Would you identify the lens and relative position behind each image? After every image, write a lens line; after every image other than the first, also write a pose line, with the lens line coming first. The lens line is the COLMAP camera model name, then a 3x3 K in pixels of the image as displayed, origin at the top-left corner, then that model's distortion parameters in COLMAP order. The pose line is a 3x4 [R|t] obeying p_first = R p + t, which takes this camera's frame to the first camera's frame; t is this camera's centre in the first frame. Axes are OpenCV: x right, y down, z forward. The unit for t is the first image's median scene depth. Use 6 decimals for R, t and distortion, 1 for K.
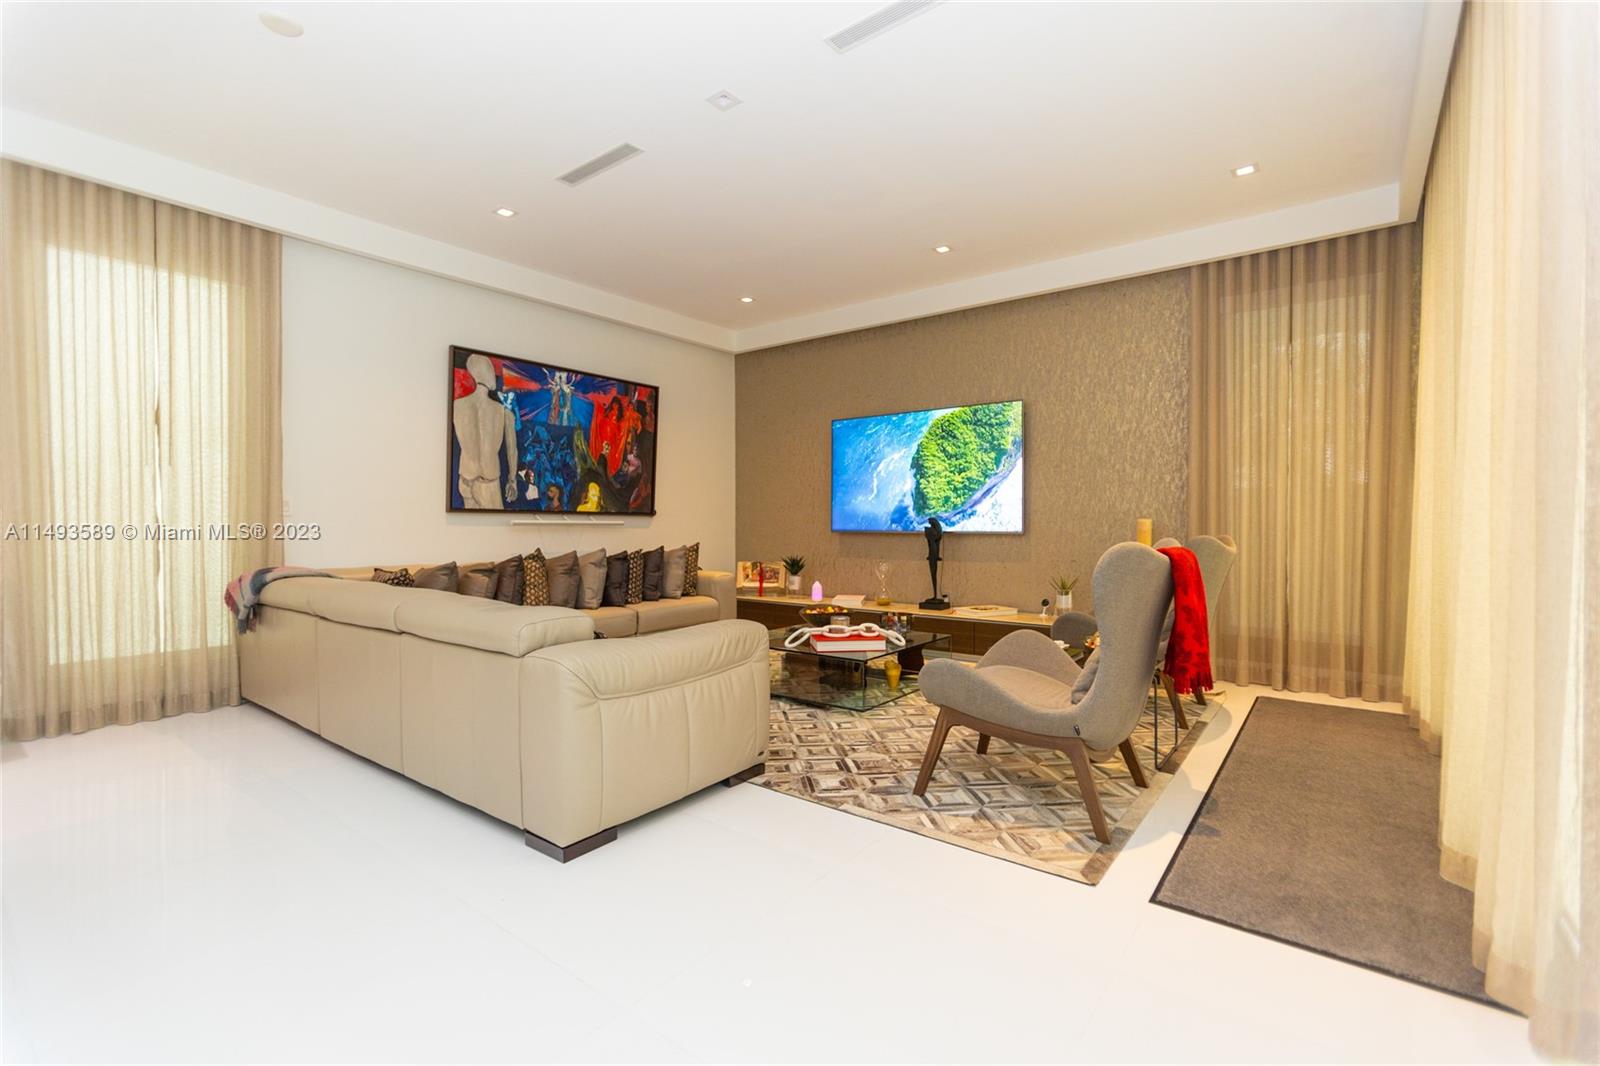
lens RADIAL K [[721.8, 0, 791.5], [0, 721.8, 528.3], [0, 0, 1]] dist [-0.001479, 0.001753]
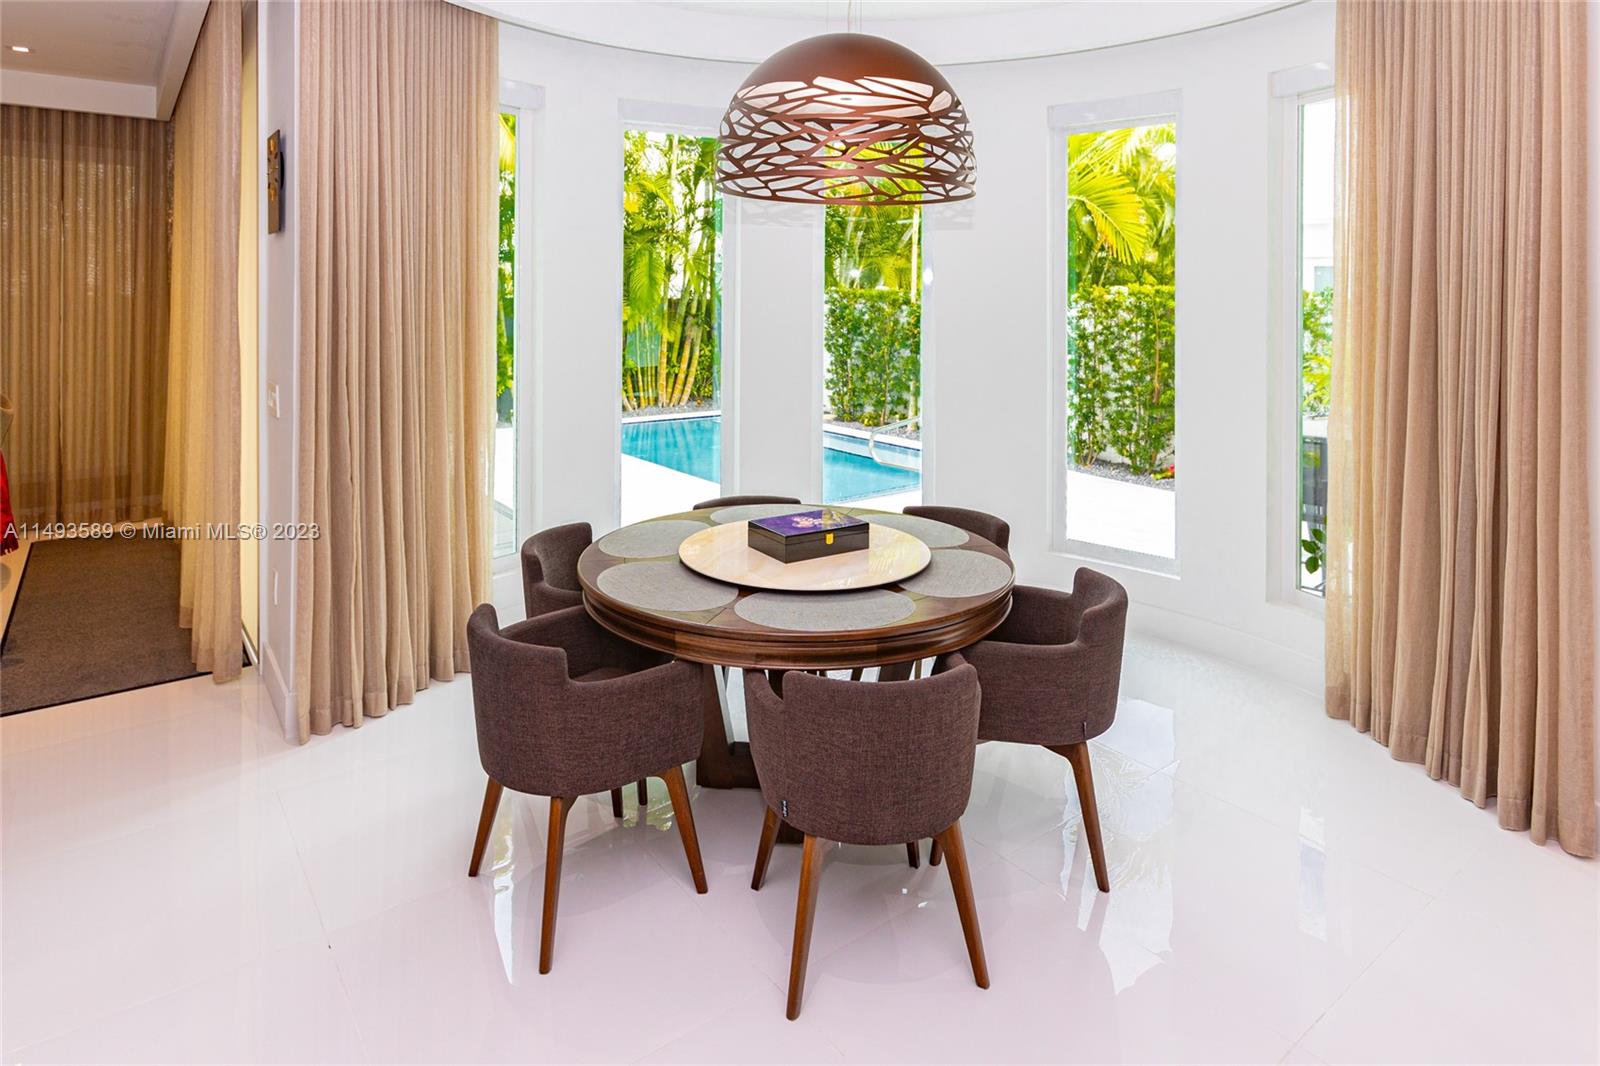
lens RADIAL K [[939.5, 0, 789.2], [0, 939.5, 532.2], [0, 0, 1]] dist [-0.004617, -0.001001]
pose [[0.285286, 0.014841, 0.958328, -0.308601], [0.025263, 0.999416, -0.022998, 0.294359], [-0.958109, 0.030771, 0.284744, -0.390167]]
